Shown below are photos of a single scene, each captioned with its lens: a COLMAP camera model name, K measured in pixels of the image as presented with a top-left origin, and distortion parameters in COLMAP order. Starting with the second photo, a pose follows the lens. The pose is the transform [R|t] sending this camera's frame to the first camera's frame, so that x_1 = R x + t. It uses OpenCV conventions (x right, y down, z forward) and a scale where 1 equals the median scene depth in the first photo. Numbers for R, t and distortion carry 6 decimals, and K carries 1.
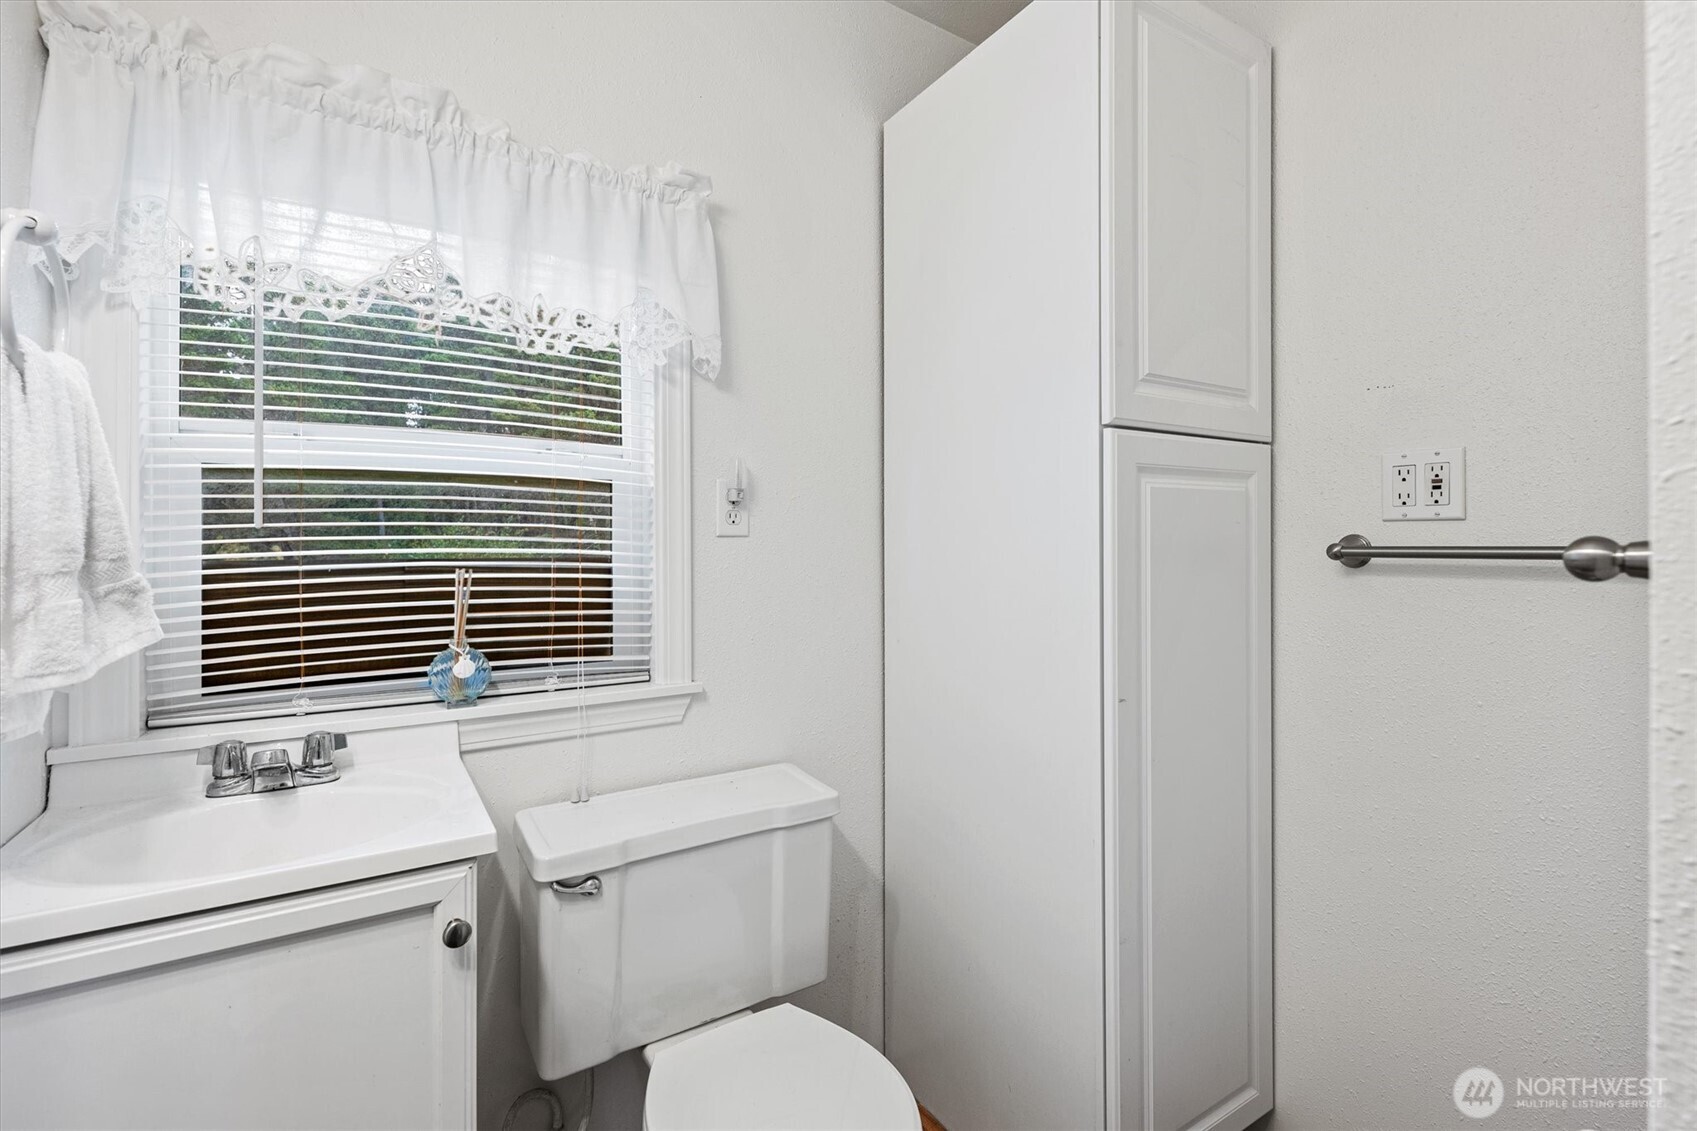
lens RADIAL K [[751.1, 0, 872.8], [0, 751.1, 543.3], [0, 0, 1]] dist [-0.002849, 0.001387]
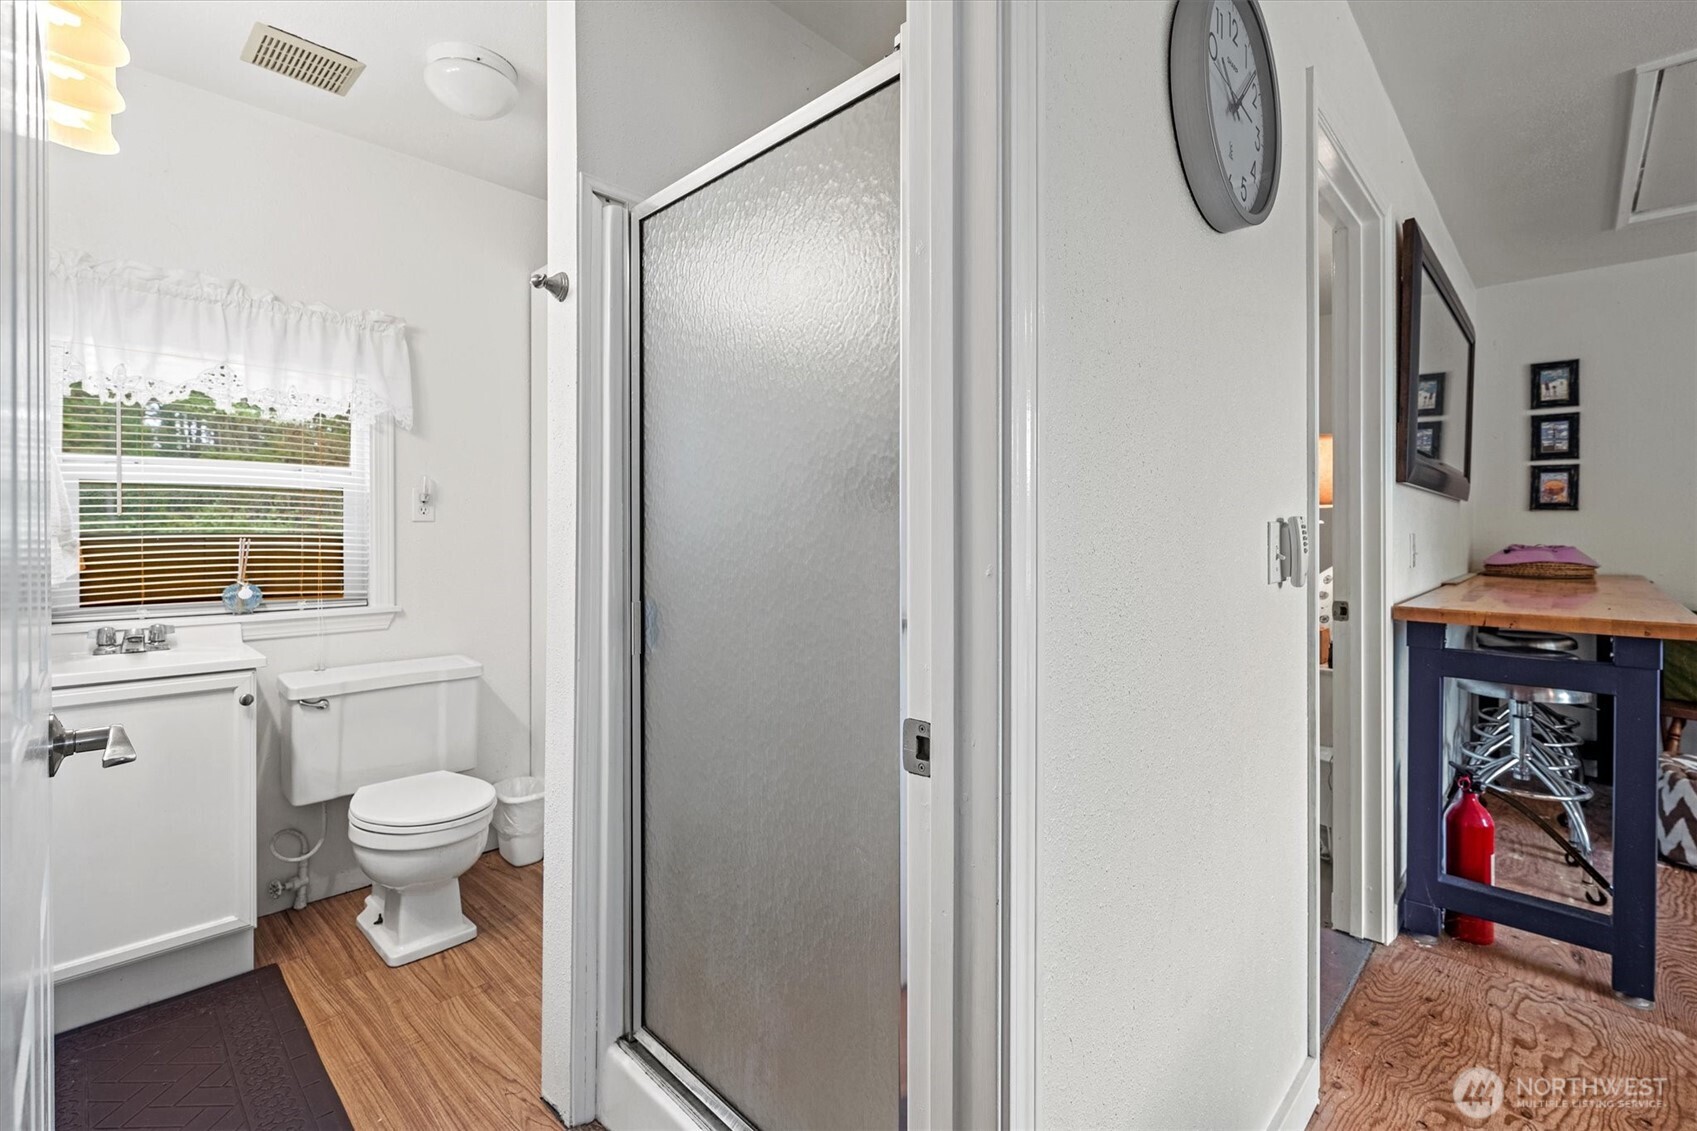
lens RADIAL K [[751.1, 0, 862.3], [0, 751.1, 539.2], [0, 0, 1]] dist [-0.002849, 0.001387]
pose [[0.978137, 0.005762, 0.207883, 0.526700], [-0.009011, 0.999852, 0.014685, -0.003834], [-0.207768, -0.016237, 0.978043, -1.062539]]
